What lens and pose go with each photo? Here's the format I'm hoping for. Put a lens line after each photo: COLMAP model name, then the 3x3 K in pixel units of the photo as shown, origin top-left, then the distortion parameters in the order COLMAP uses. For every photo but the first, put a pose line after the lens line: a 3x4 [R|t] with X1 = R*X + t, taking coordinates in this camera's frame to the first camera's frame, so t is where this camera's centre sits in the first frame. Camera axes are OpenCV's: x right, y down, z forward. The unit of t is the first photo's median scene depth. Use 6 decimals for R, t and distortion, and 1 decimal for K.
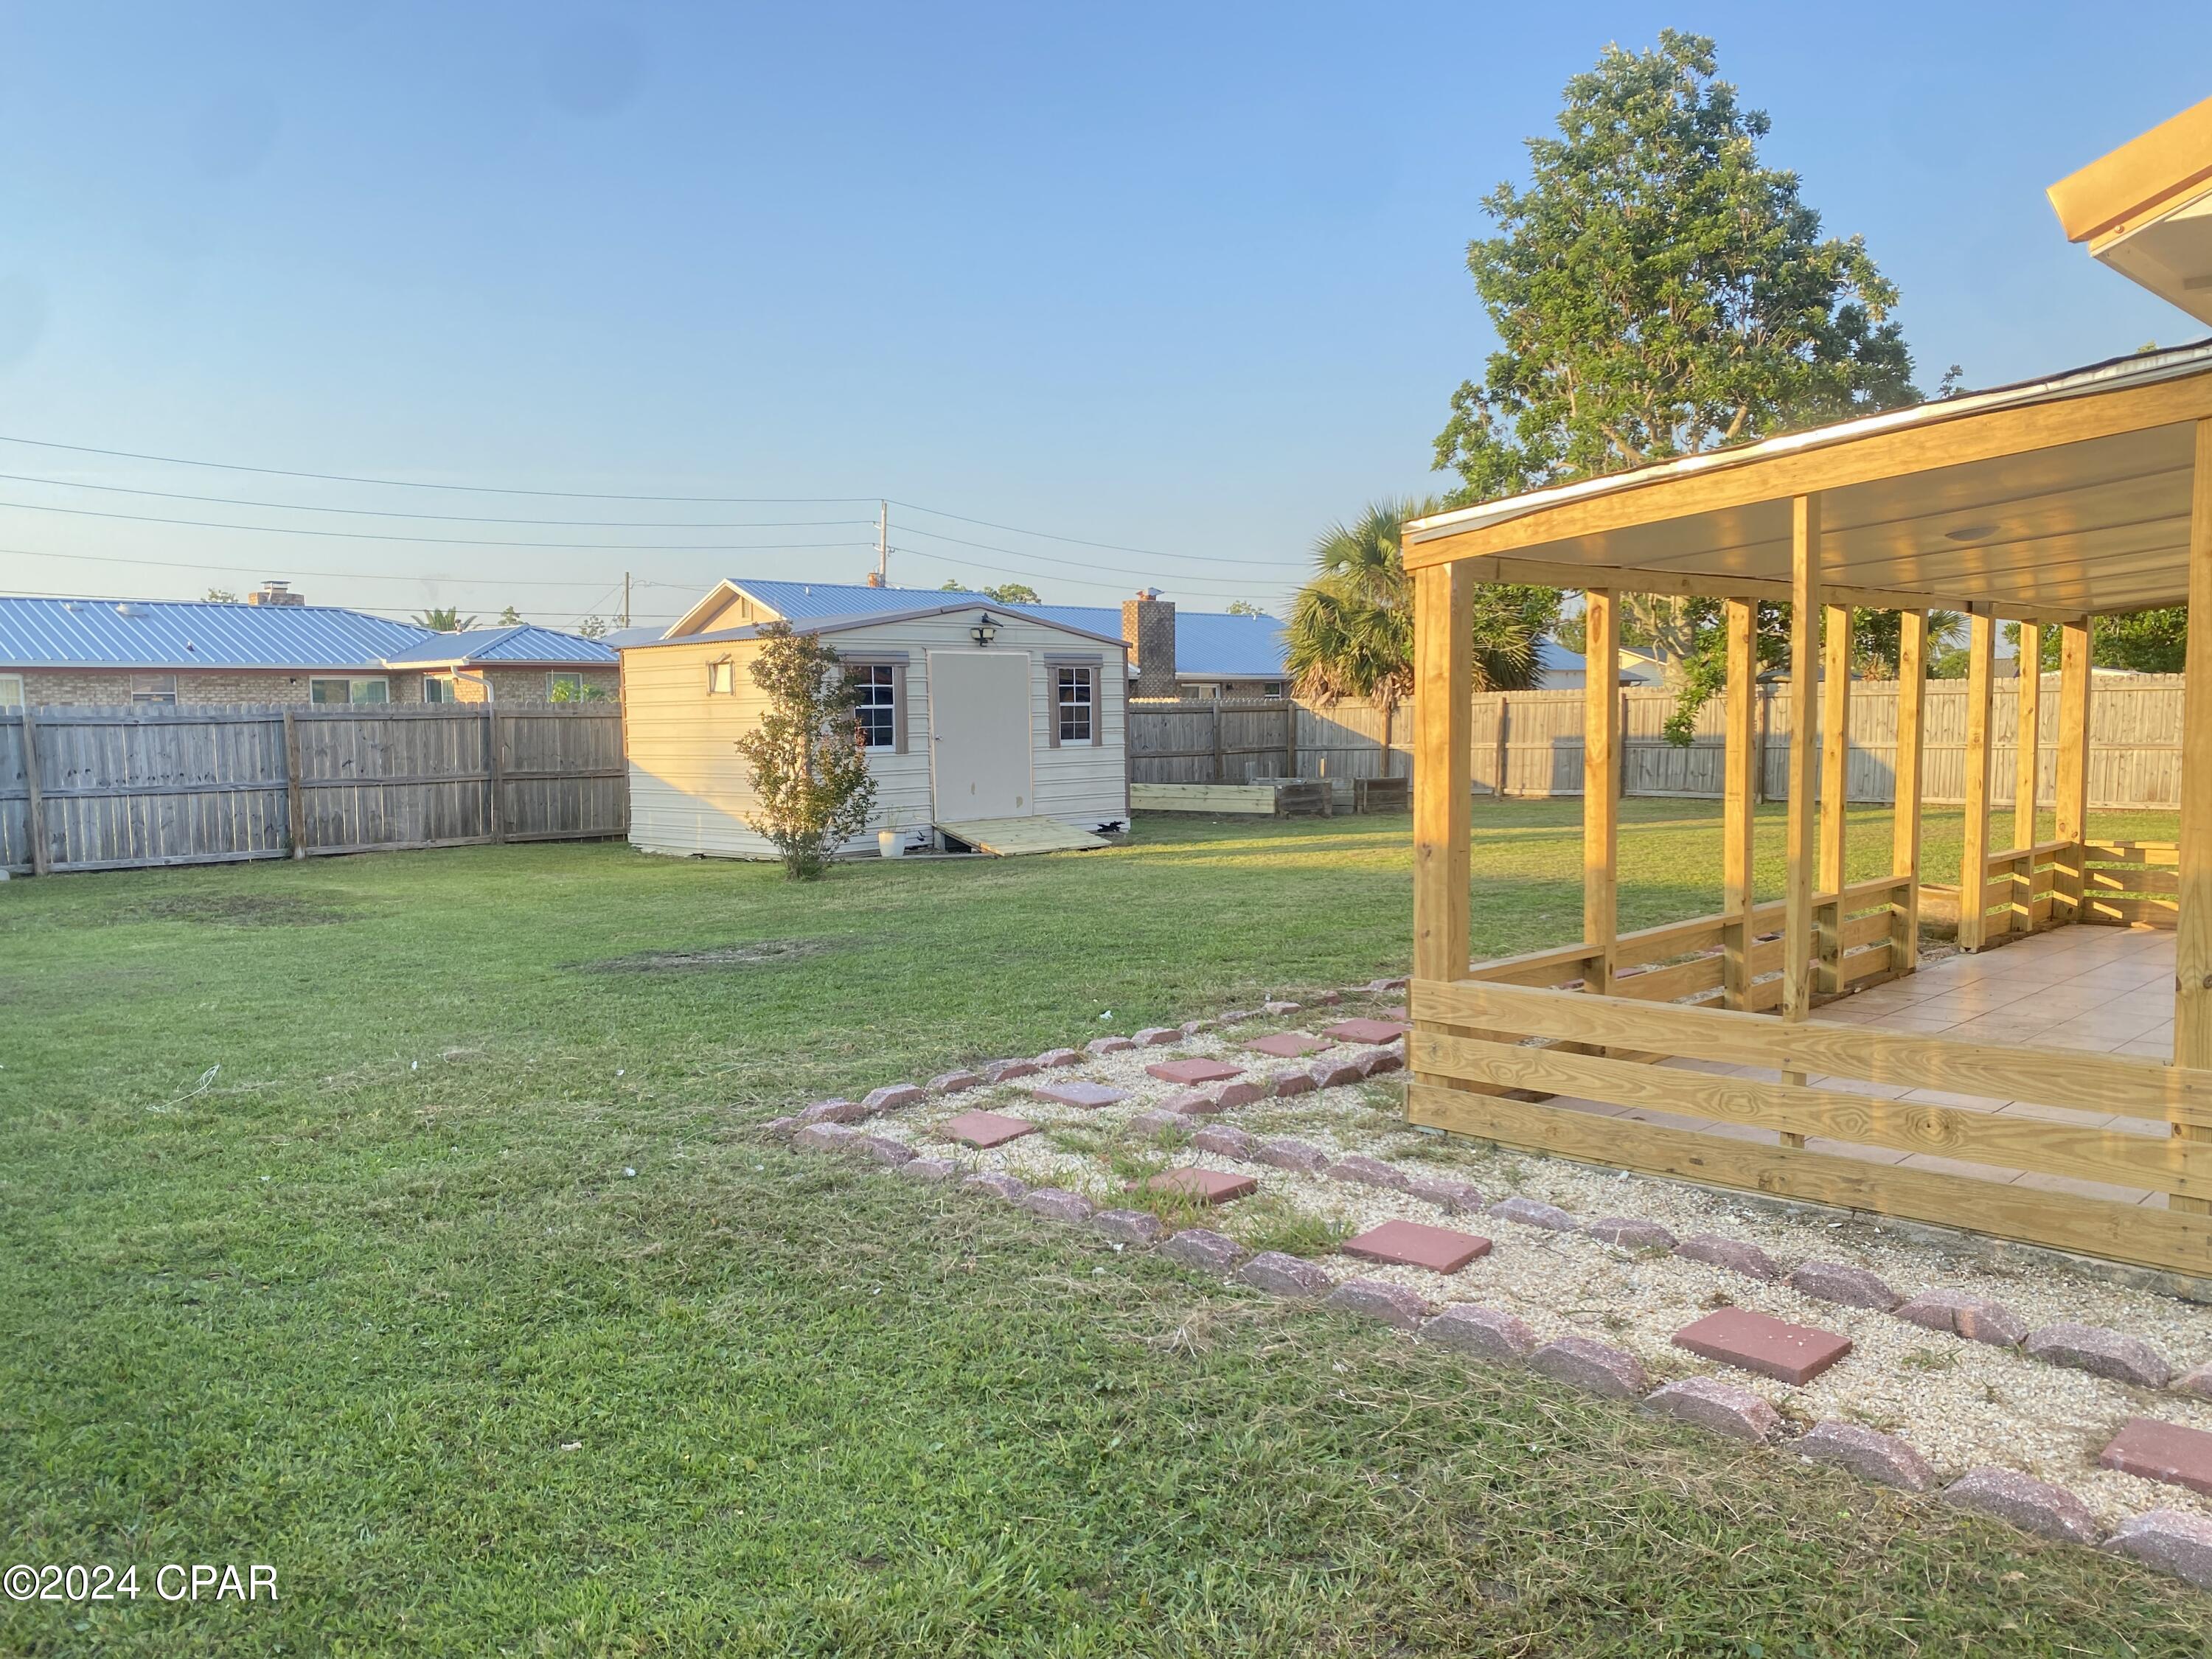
lens RADIAL K [[1676.0, 0, 1106.0], [0, 1676.0, 829.5], [0, 0, 1]] dist [0.201039, -0.386063]
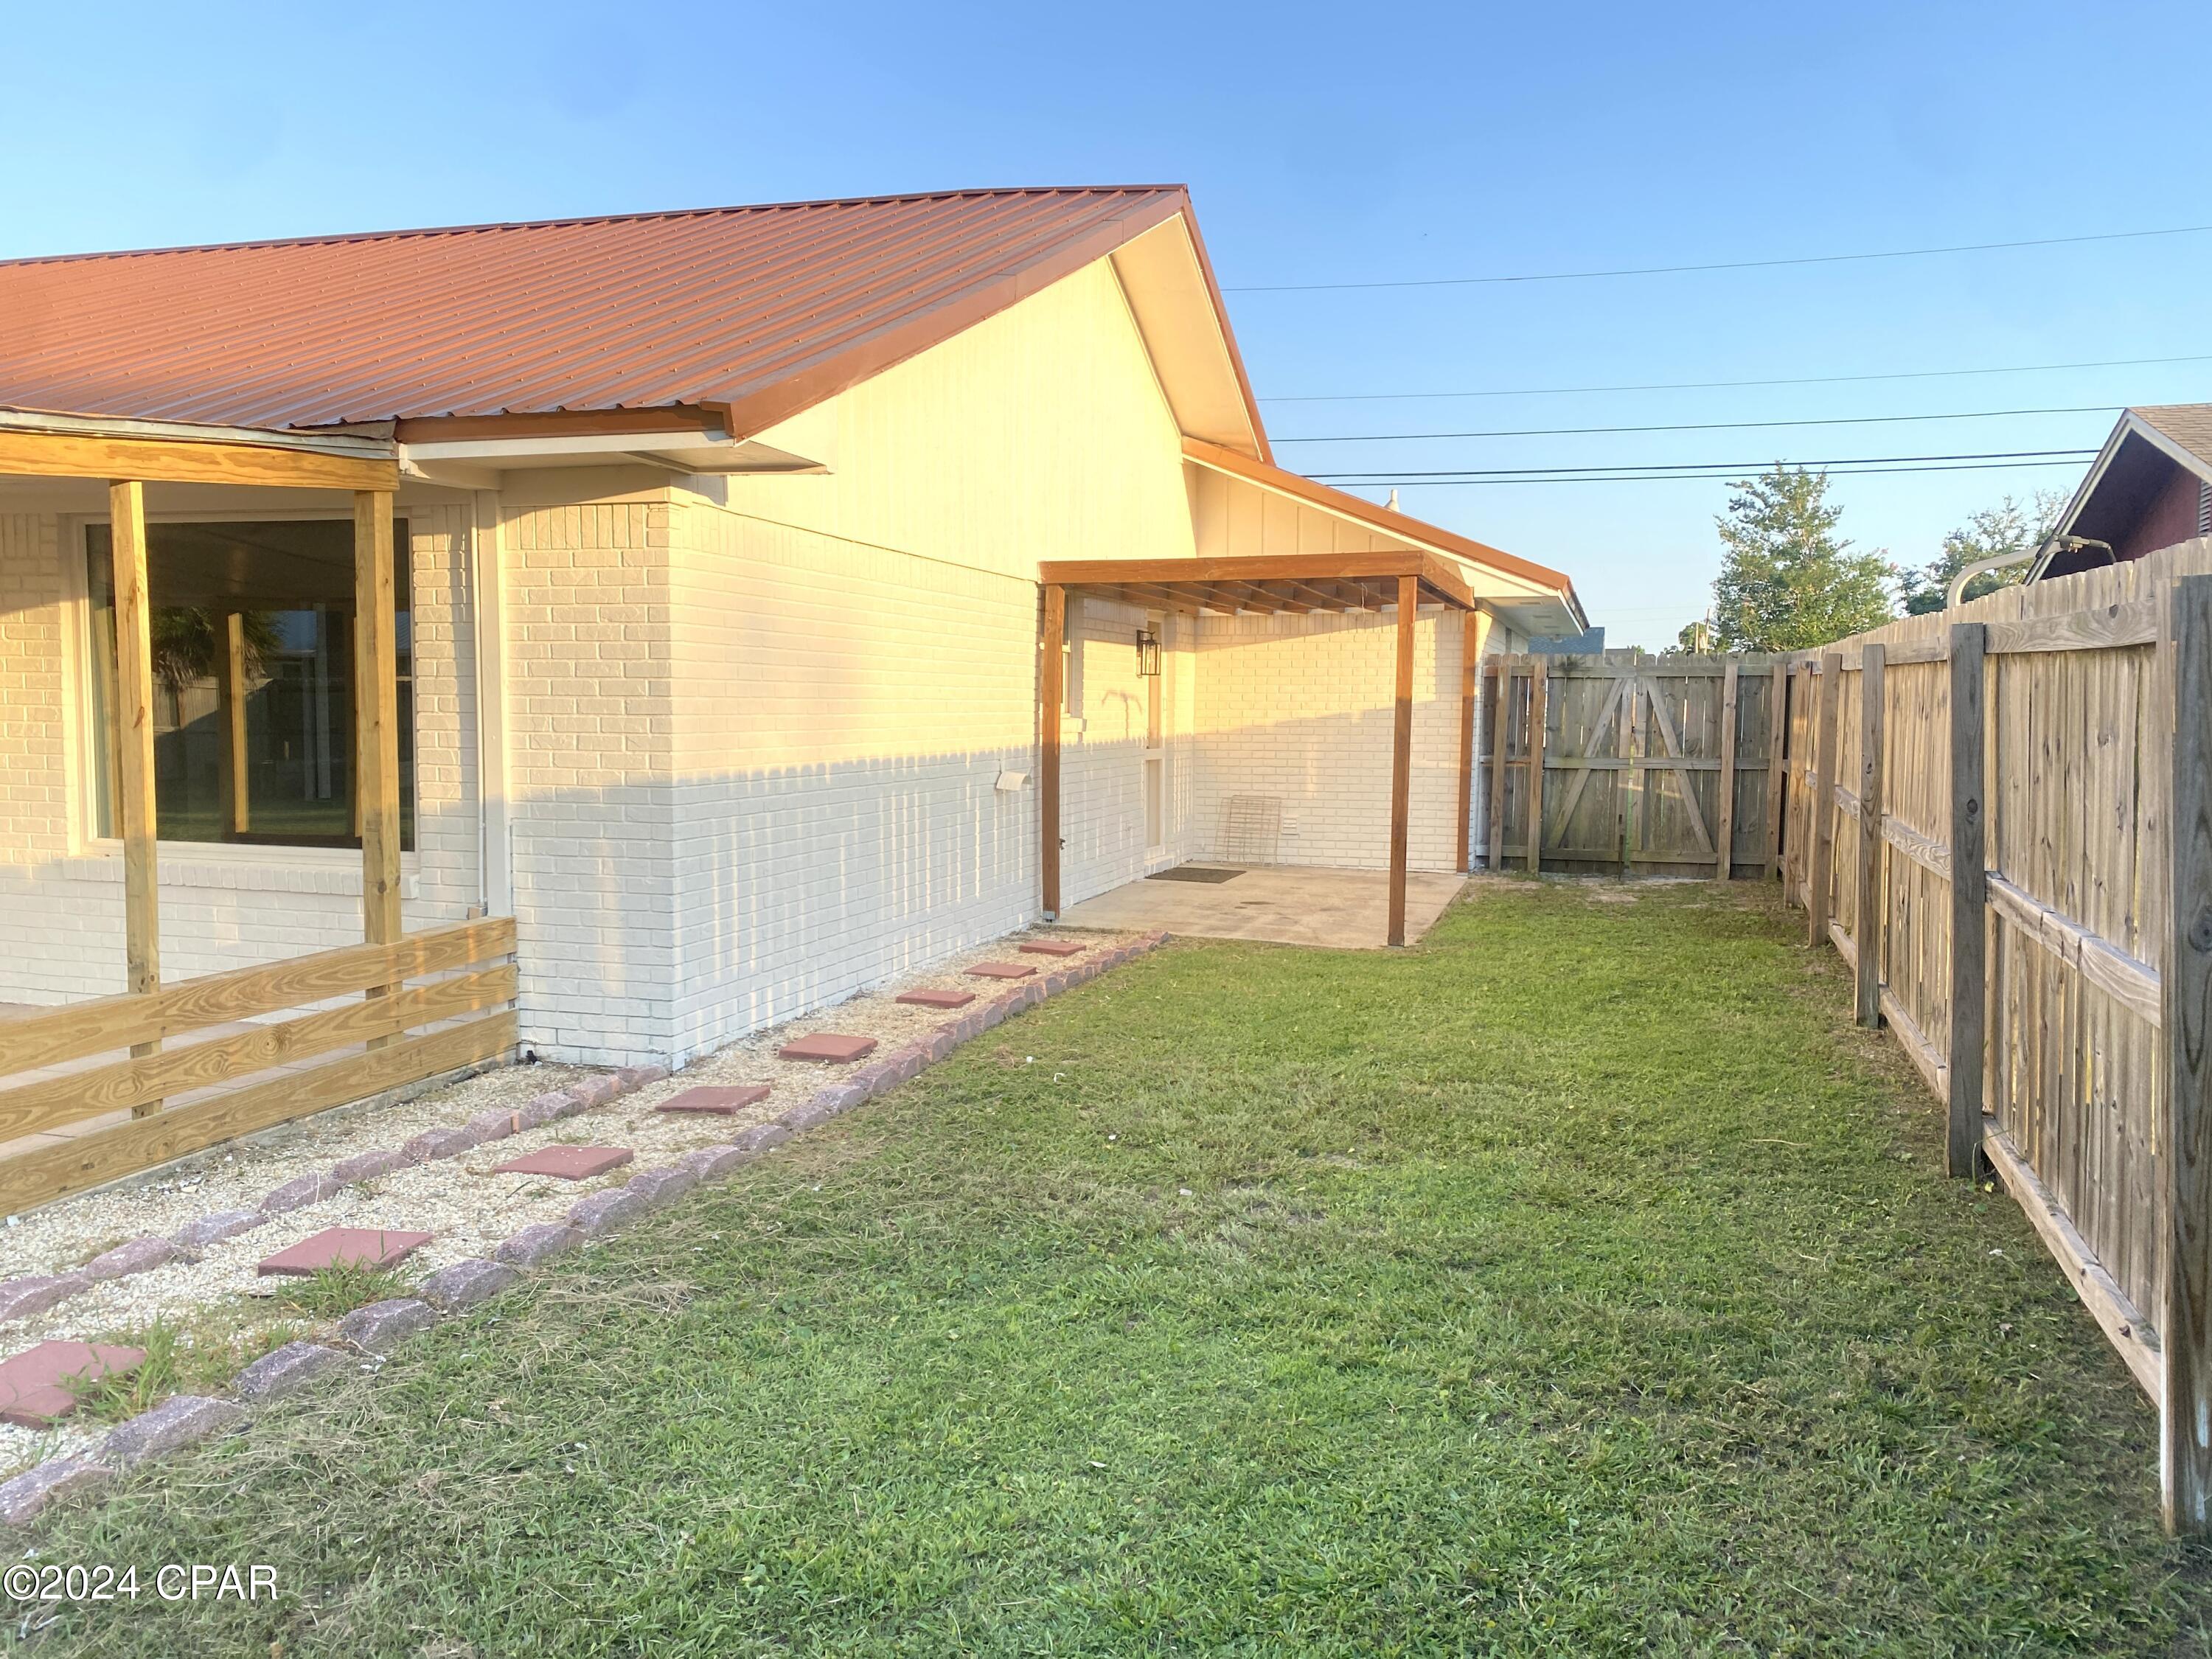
lens RADIAL K [[1676.0, 0, 1106.0], [0, 1676.0, 829.5], [0, 0, 1]] dist [0.201039, -0.386063]
pose [[-0.446671, -0.067176, 0.892173, -0.881210], [0.065294, 0.992071, 0.107387, -0.066783], [-0.892313, 0.106220, -0.438743, 1.064899]]
